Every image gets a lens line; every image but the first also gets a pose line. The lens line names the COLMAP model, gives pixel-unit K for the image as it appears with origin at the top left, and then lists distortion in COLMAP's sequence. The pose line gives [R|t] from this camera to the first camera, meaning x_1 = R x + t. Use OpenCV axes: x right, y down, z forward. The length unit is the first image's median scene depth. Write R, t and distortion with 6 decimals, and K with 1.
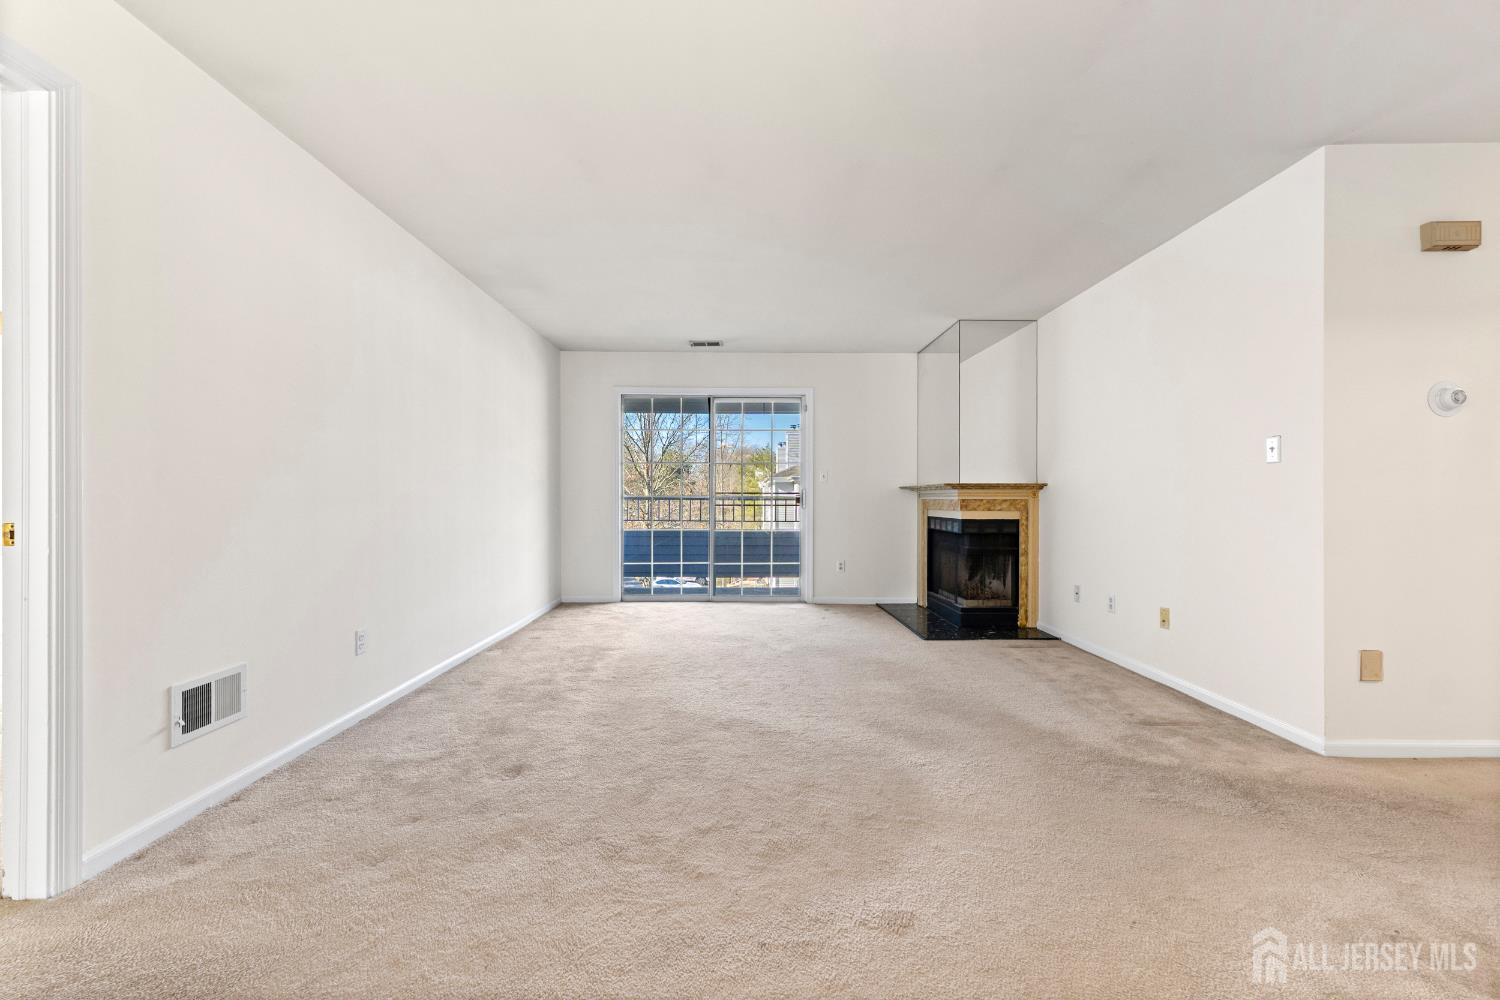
lens RADIAL K [[659.2, 0, 750.0], [0, 659.2, 500.0], [0, 0, 1]] dist [0.000884, 0.000074]
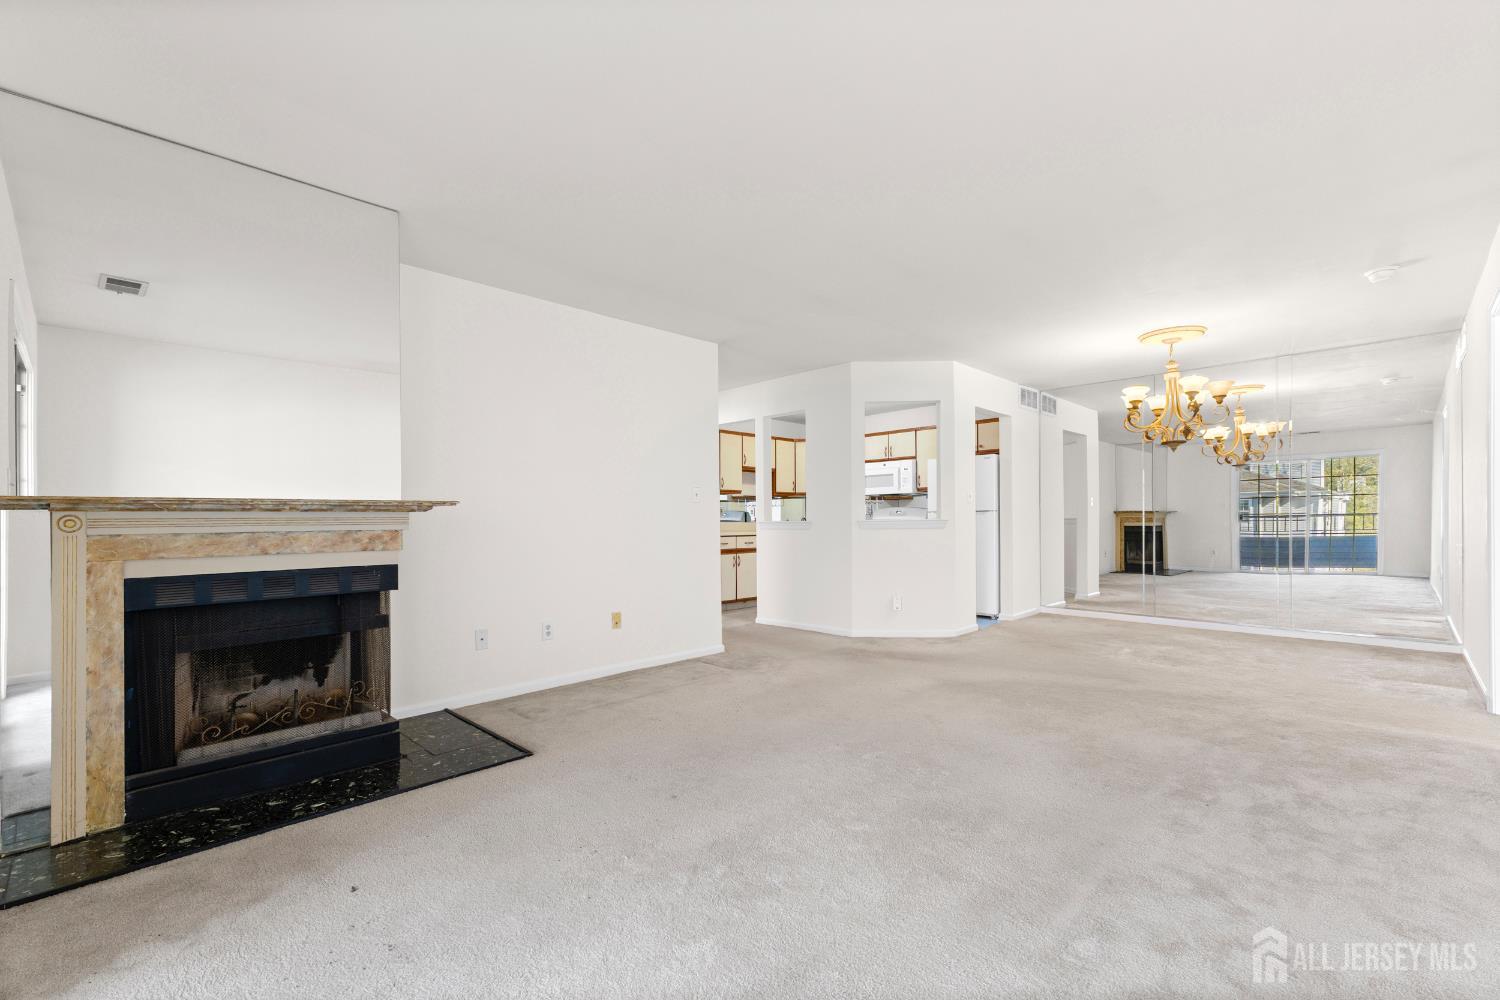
lens RADIAL K [[650.6, 0, 751.2], [0, 650.6, 512.9], [0, 0, 1]] dist [0.003751, 0.000349]
pose [[-0.707767, 0.009437, 0.706383, -0.282227], [0.009620, 0.999947, -0.003720, -0.009916], [-0.706380, 0.004163, -0.707820, 1.165998]]
